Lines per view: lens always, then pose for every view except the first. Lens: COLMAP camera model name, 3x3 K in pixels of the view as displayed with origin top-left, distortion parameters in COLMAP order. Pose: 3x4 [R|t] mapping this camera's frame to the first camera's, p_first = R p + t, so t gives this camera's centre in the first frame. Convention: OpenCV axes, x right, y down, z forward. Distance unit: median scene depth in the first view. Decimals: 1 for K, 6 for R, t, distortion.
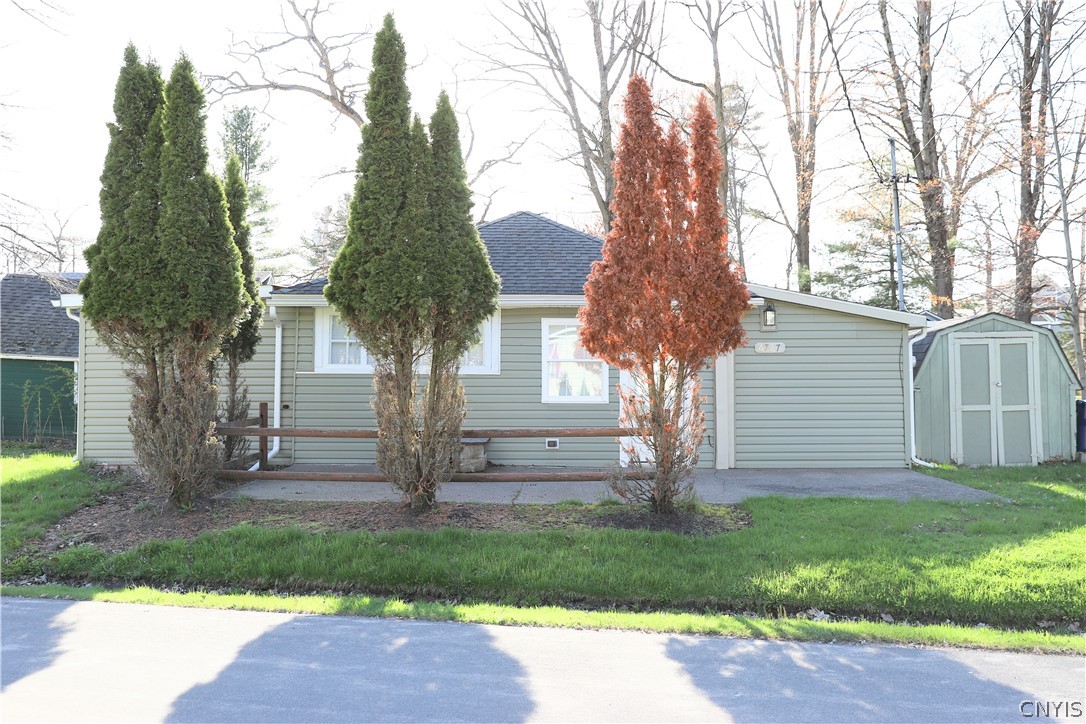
lens RADIAL K [[925.5, 0, 517.9], [0, 925.5, 363.3], [0, 0, 1]] dist [-0.014839, 0.000803]
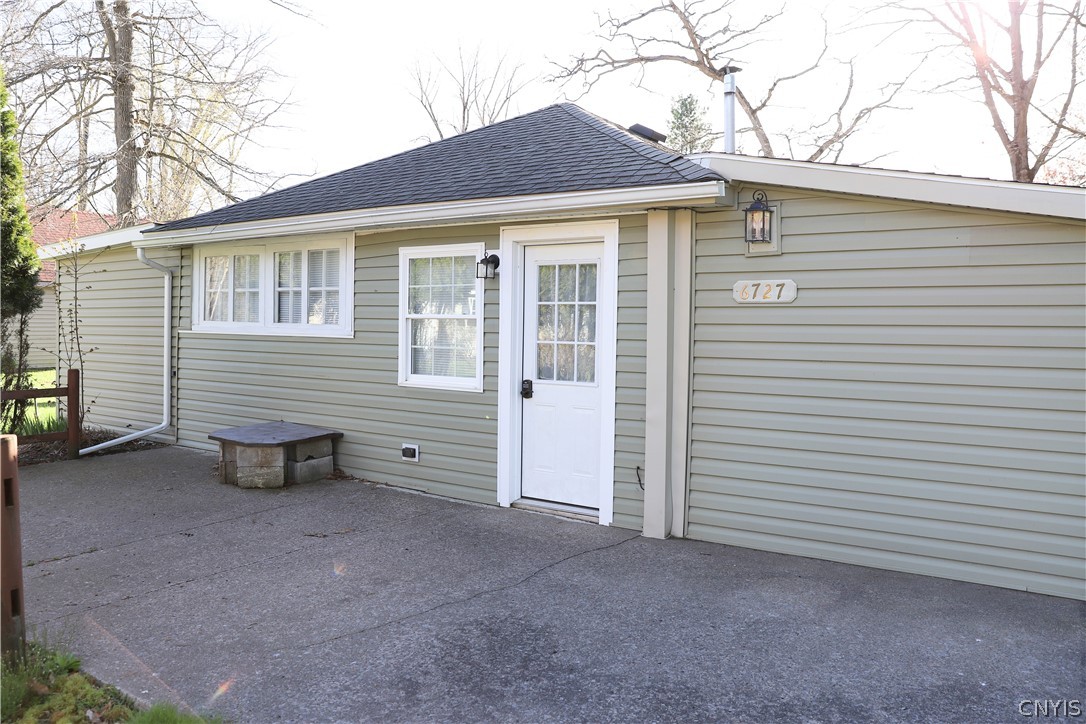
lens RADIAL K [[779.5, 0, 543.0], [0, 779.5, 362.0], [0, 0, 1]] dist [-0.092511, 0.069336]
pose [[0.858131, 0.033993, -0.512303, 0.342173], [-0.006426, 0.998439, 0.055486, -0.002094], [0.513390, -0.044322, 0.857010, 0.554324]]
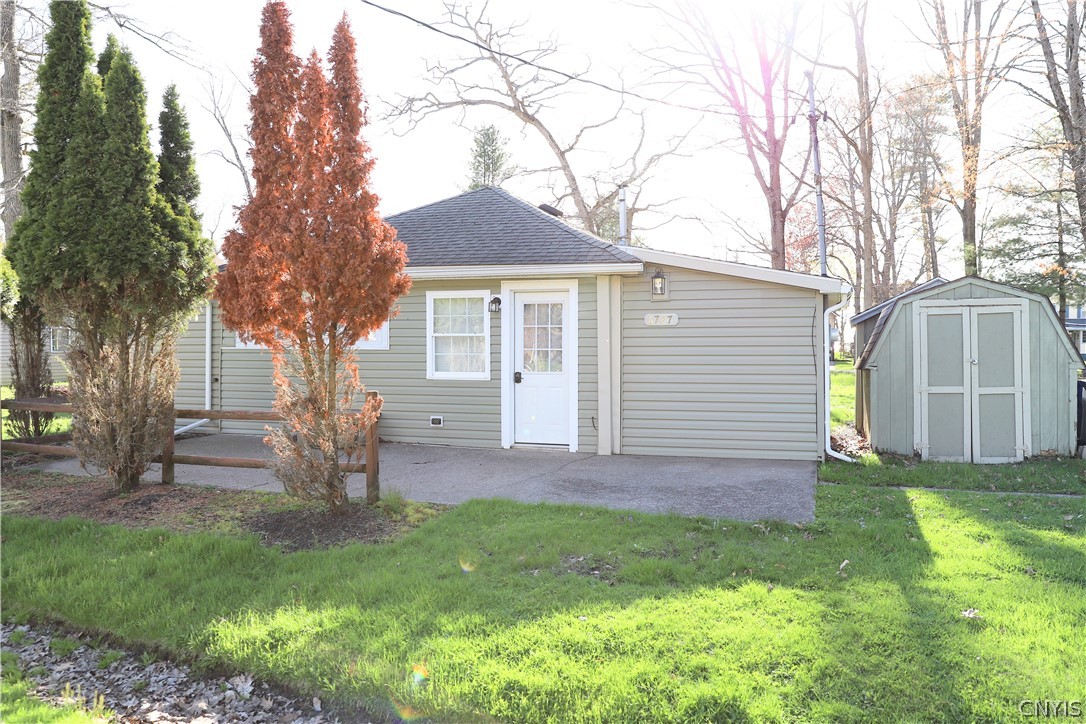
lens RADIAL K [[779.5, 0, 543.0], [0, 779.5, 362.0], [0, 0, 1]] dist [-0.092511, 0.069336]
pose [[0.962622, 0.004959, -0.270804, 0.331571], [0.003809, 0.999486, 0.031842, -0.000479], [0.270823, -0.031684, 0.962108, 0.230518]]
